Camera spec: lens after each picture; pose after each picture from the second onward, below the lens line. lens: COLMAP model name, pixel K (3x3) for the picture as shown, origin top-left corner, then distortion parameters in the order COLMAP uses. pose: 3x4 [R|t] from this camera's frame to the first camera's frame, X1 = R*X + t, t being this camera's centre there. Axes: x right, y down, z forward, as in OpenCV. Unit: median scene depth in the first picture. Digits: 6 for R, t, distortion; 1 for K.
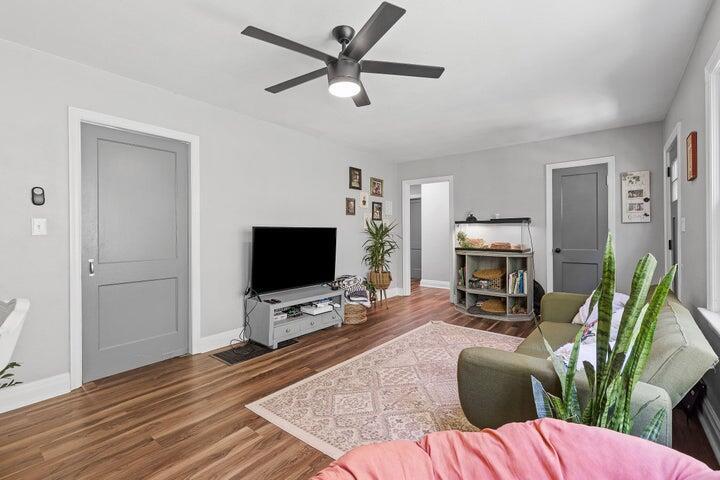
lens RADIAL K [[324.2, 0, 359.3], [0, 324.2, 233.5], [0, 0, 1]] dist [0.002860, -0.000419]
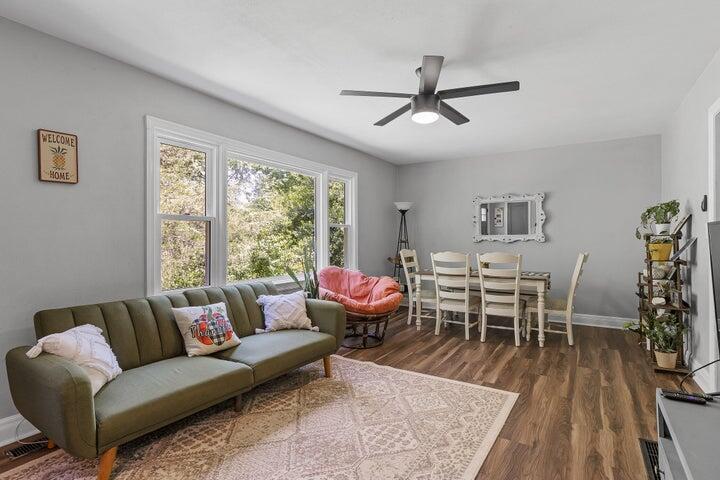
lens RADIAL K [[367.8, 0, 359.4], [0, 367.8, 236.9], [0, 0, 1]] dist [-0.001246, 0.000054]
pose [[-0.994107, 0.006395, -0.108212, 0.234120], [0.006947, 0.999965, -0.004725, -0.002423], [0.108178, -0.005448, -0.994117, 1.579491]]
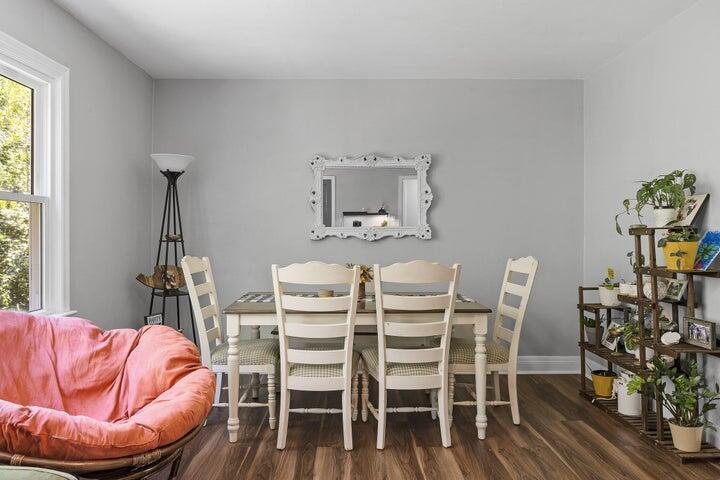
lens RADIAL K [[526.1, 0, 353.7], [0, 526.1, 230.0], [0, 0, 1]] dist [0.007667, -0.006088]
pose [[-0.783613, 0.000282, -0.621249, 0.251928], [0.004216, 0.999979, -0.004863, 0.000245], [0.621235, -0.006430, -0.783598, 0.975057]]
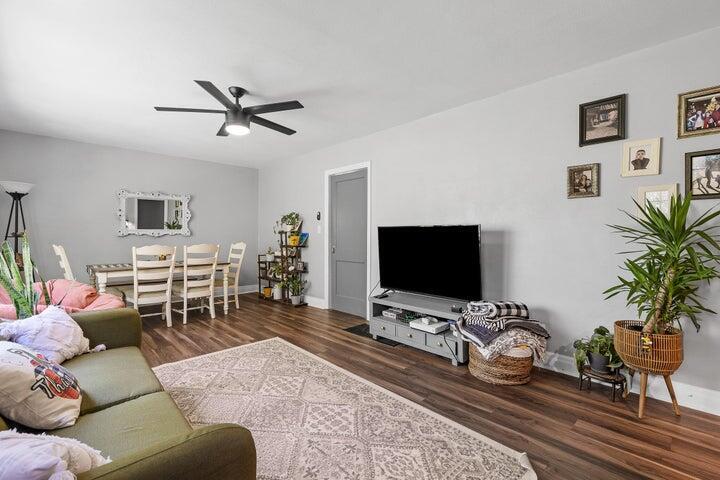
lens RADIAL K [[324.2, 0, 357.7], [0, 324.2, 237.1], [0, 0, 1]] dist [0.002860, -0.000419]
pose [[-0.136629, 0.012578, -0.990542, 0.879119], [-0.002310, 0.999913, 0.013016, 0.000311], [0.990620, 0.004066, -0.136588, 1.171742]]
